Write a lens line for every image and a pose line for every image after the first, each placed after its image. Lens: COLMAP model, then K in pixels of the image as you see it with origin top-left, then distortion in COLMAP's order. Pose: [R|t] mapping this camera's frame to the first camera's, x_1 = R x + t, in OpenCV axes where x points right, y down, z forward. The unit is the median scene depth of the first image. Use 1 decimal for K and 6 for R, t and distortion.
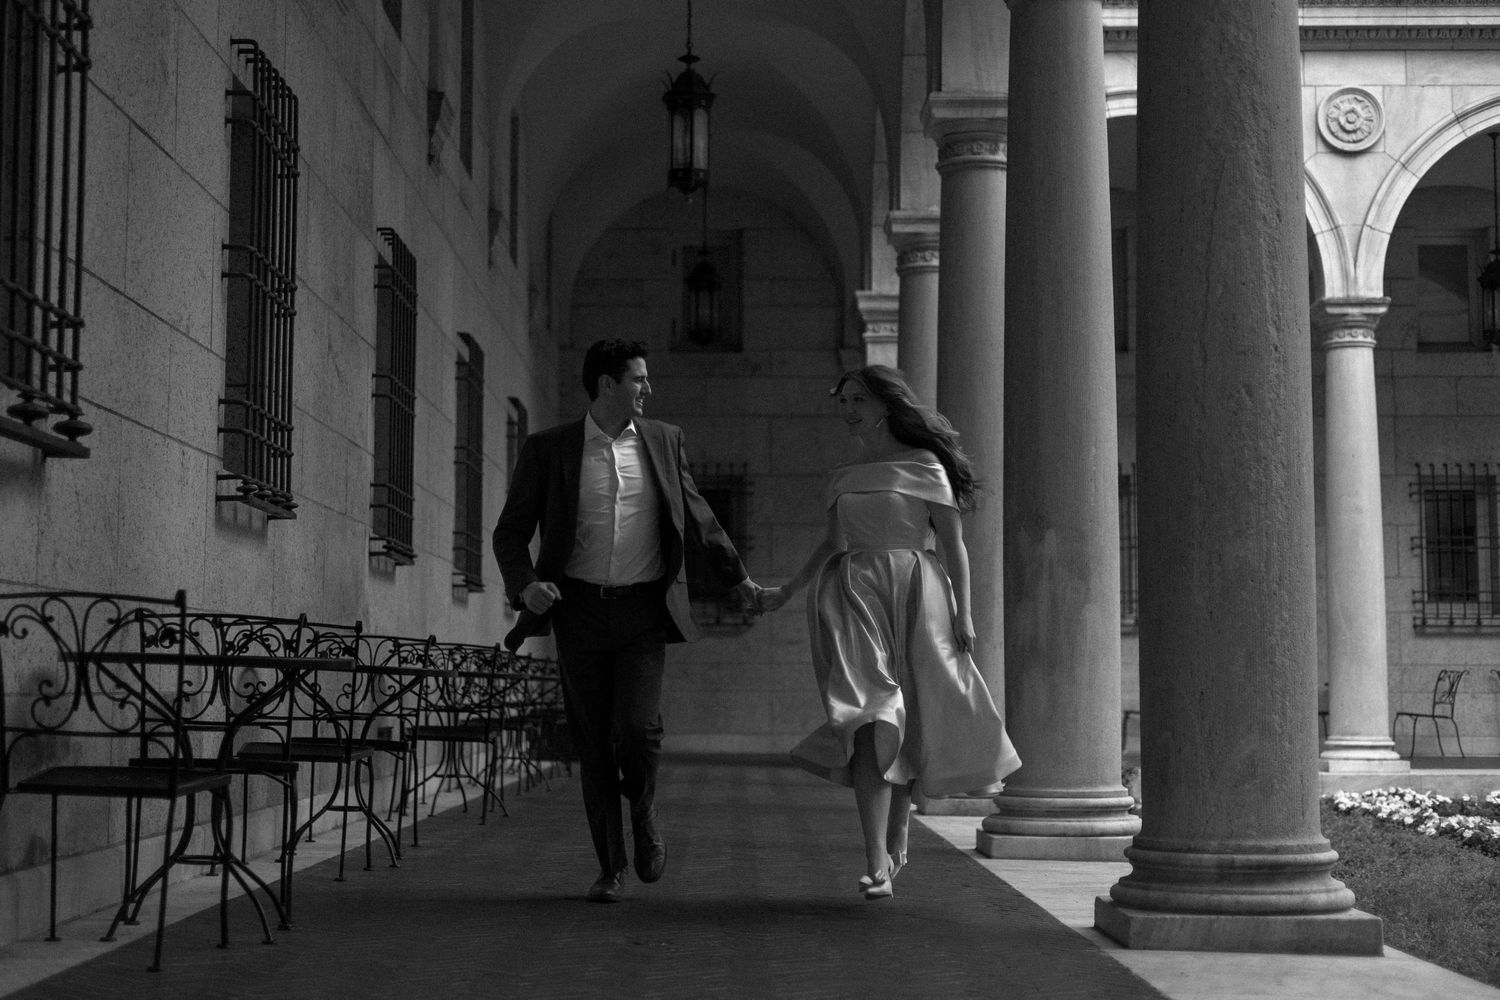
lens RADIAL K [[2051.1, 0, 731.2], [0, 2051.1, 505.7], [0, 0, 1]] dist [0.028508, -0.042777]
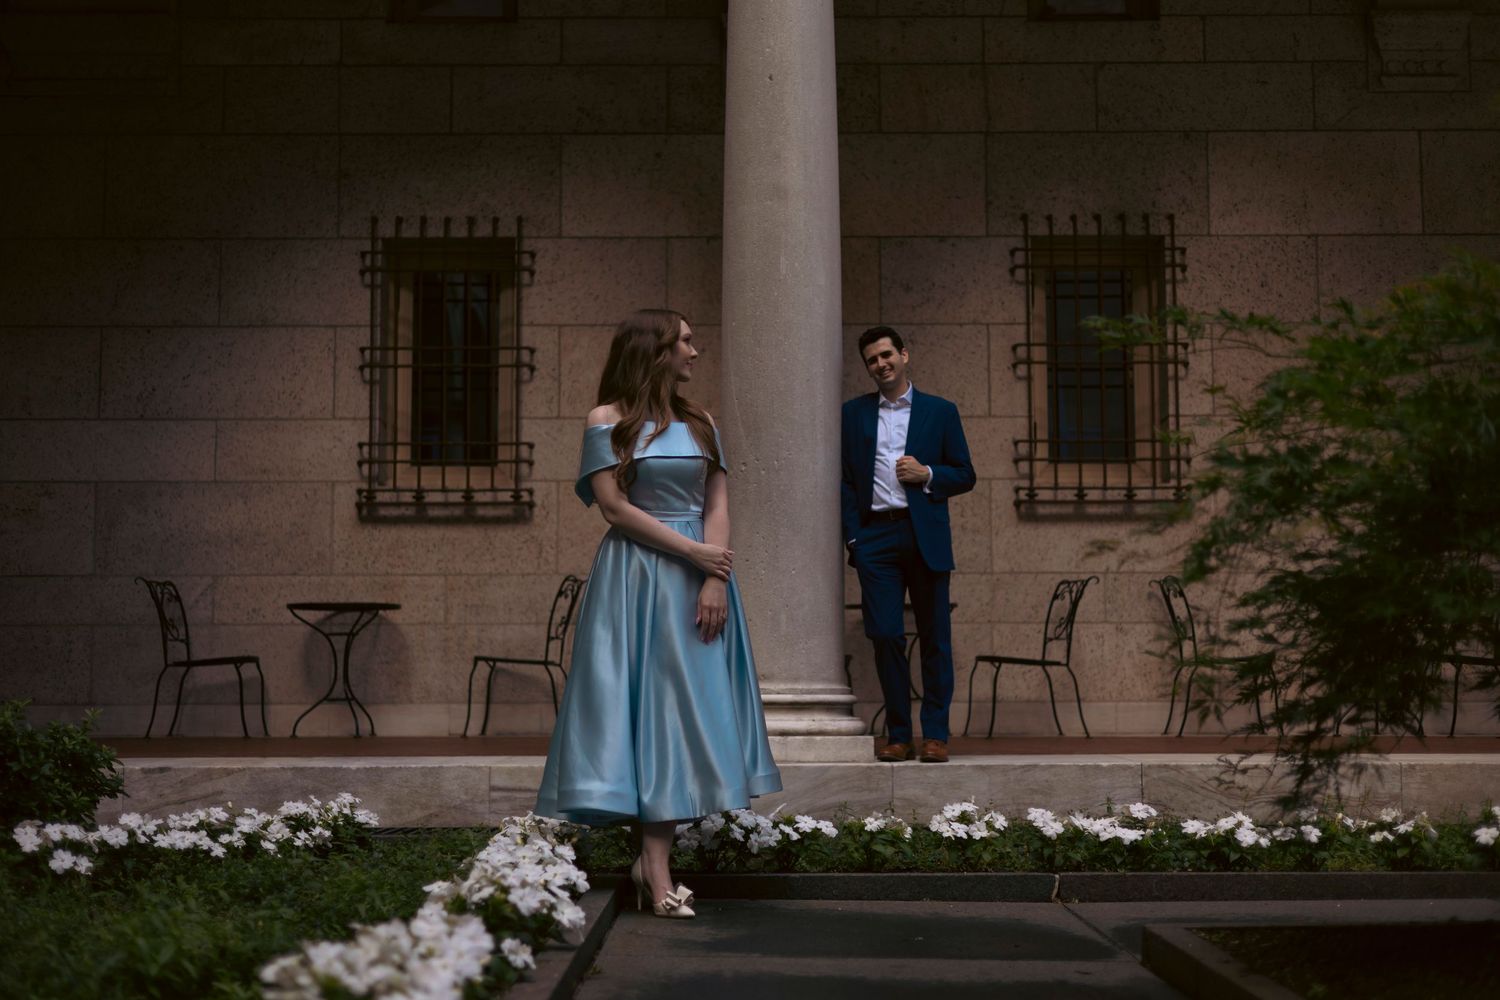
lens RADIAL K [[2051.1, 0, 731.2], [0, 2051.1, 505.7], [0, 0, 1]] dist [0.028508, -0.042777]
pose [[0.998065, -0.006068, 0.061890, 0.221467], [0.006569, 0.999947, -0.007897, 0.063074], [-0.061838, 0.008289, 0.998052, 0.453733]]
